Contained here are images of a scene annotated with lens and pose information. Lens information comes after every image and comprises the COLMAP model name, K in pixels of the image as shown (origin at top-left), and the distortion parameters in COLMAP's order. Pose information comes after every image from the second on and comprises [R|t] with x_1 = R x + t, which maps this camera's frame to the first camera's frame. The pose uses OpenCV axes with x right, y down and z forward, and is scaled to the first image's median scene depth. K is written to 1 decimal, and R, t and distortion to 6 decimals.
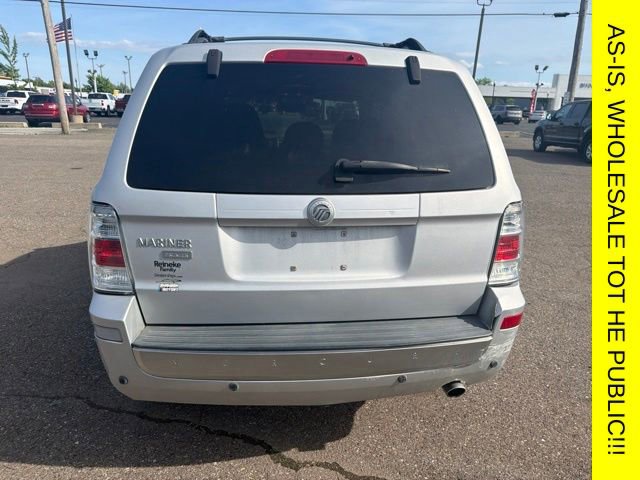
lens RADIAL K [[454.2, 0, 320.0], [0, 454.2, 240.0], [0, 0, 1]] dist [0.007429, -0.001993]
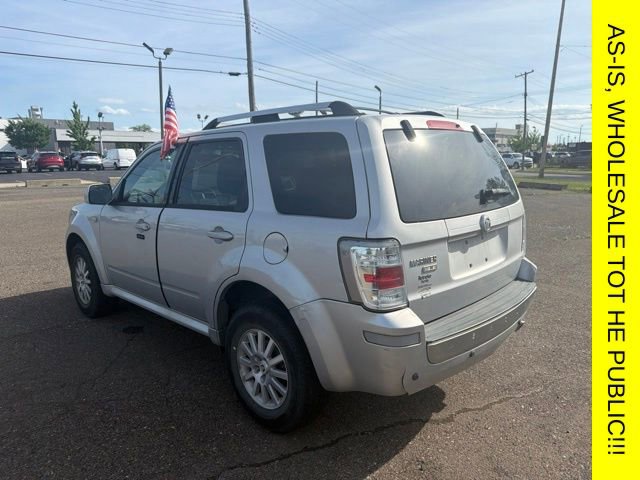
lens RADIAL K [[454.2, 0, 320.0], [0, 454.2, 240.0], [0, 0, 1]] dist [0.007429, -0.001993]
pose [[0.781227, -0.148650, 0.606290, -1.298015], [0.205376, 0.978370, -0.024758, -0.078635], [-0.589495, 0.143859, 0.794858, 0.101009]]
